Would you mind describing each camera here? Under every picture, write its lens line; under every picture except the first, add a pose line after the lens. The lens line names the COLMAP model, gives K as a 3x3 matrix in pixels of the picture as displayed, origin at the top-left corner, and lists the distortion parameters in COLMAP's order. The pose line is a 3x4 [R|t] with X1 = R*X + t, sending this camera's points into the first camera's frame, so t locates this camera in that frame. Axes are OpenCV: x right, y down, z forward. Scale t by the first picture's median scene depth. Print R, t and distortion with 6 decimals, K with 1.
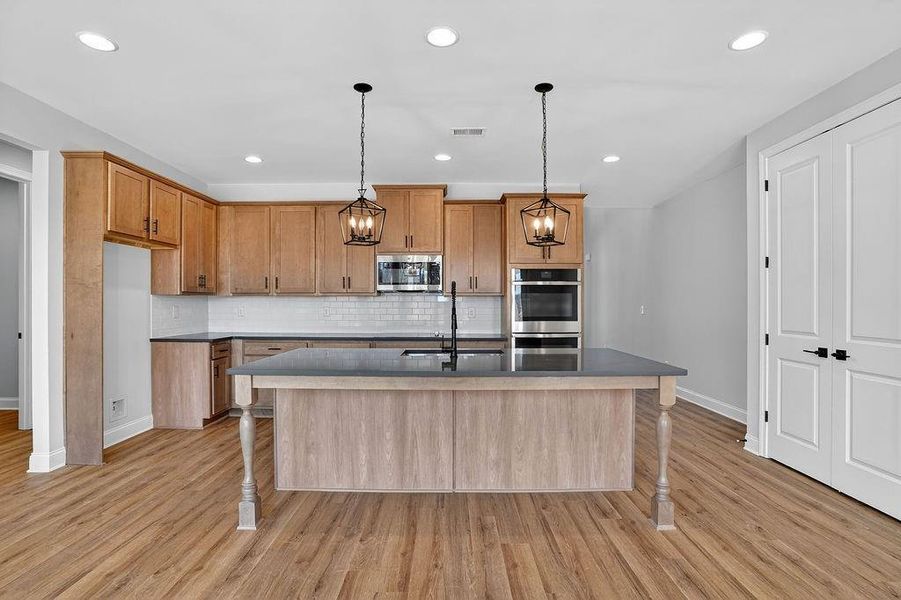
lens RADIAL K [[441.6, 0, 446.6], [0, 441.6, 303.5], [0, 0, 1]] dist [-0.084173, 0.035534]
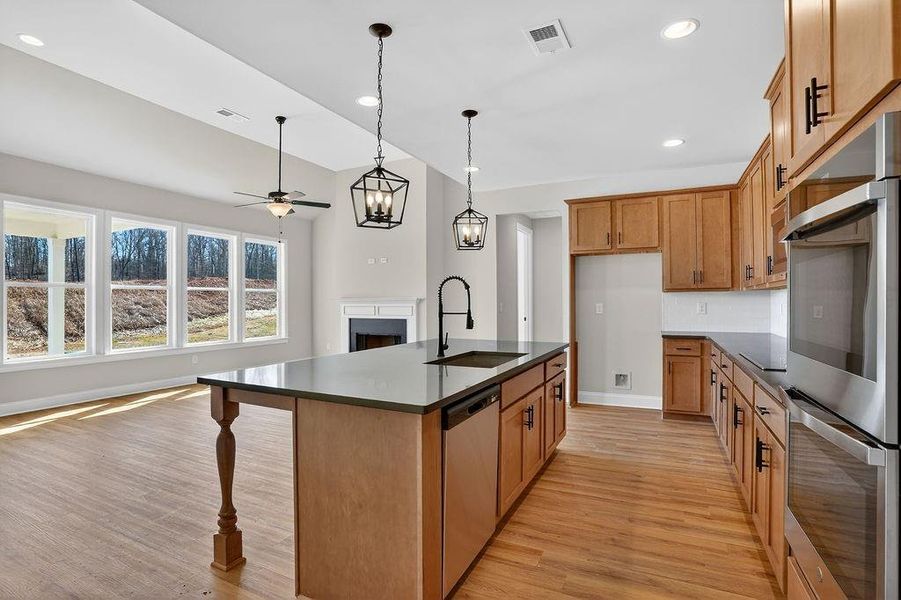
lens RADIAL K [[441.6, 0, 446.6], [0, 441.6, 303.5], [0, 0, 1]] dist [-0.084173, 0.035534]
pose [[-0.431846, 0.005259, -0.901932, 0.668699], [0.003127, 0.999986, 0.004333, 0.002962], [0.901942, -0.000950, -0.431857, 1.088307]]
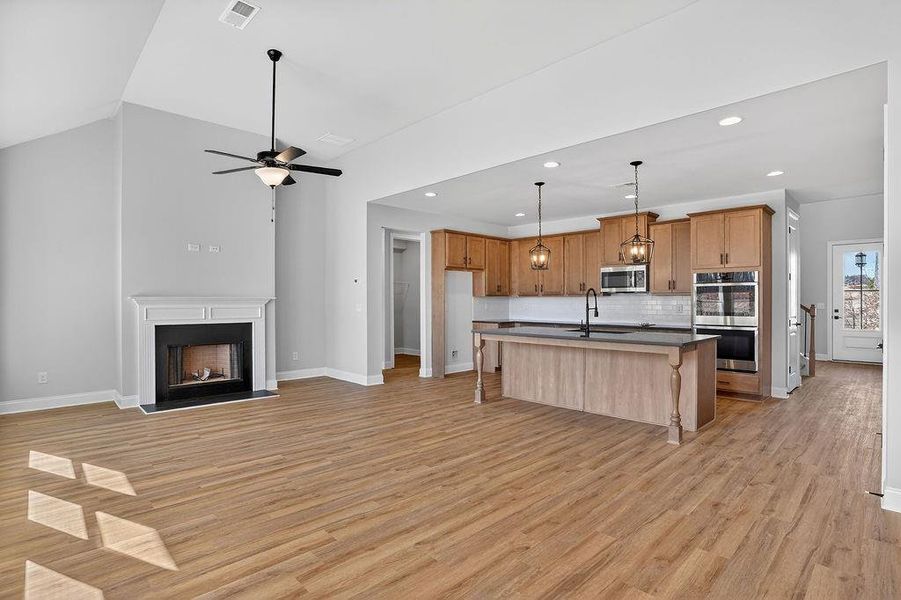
lens RADIAL K [[441.6, 0, 446.6], [0, 441.6, 303.5], [0, 0, 1]] dist [-0.084173, 0.035534]
pose [[0.693972, 0.003380, -0.719994, 0.656857], [-0.000561, 0.999991, 0.004153, 0.001729], [0.720002, -0.002478, 0.693968, -0.434937]]
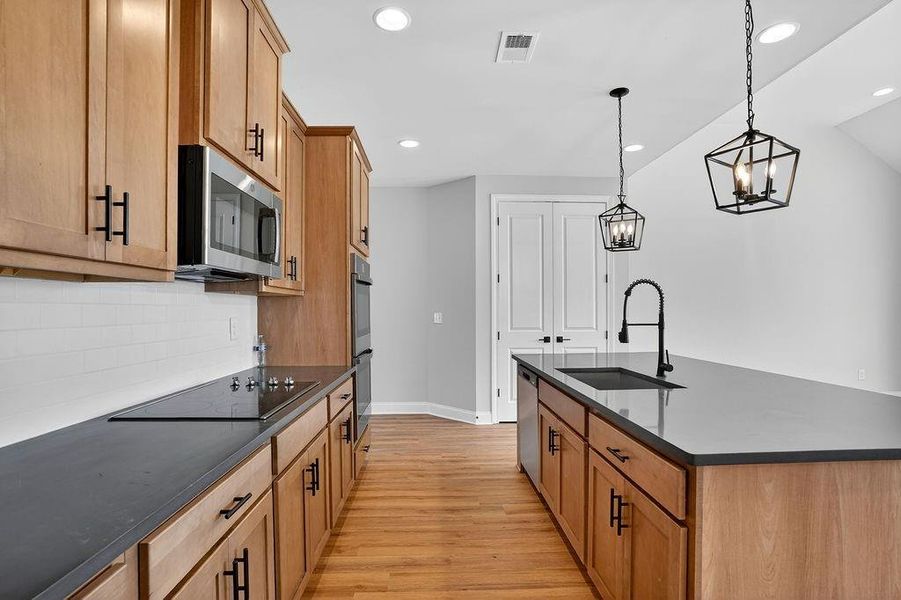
lens RADIAL K [[441.6, 0, 446.6], [0, 441.6, 303.5], [0, 0, 1]] dist [-0.084173, 0.035534]
pose [[-0.048086, 0.010373, 0.998789, -0.559065], [0.001165, 0.999946, -0.010328, -0.000959], [-0.998843, 0.000666, -0.048096, 1.088006]]
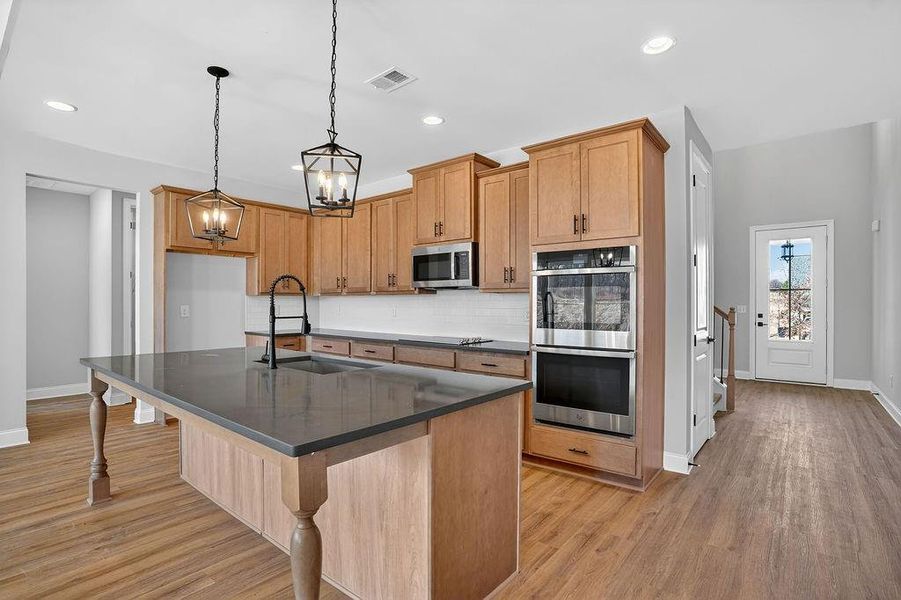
lens RADIAL K [[441.6, 0, 446.6], [0, 441.6, 303.5], [0, 0, 1]] dist [-0.084173, 0.035534]
pose [[0.777108, 0.001638, -0.629365, 0.582808], [-0.002095, 0.999998, 0.000017, 0.002072], [0.629363, 0.001306, 0.777110, 0.446727]]
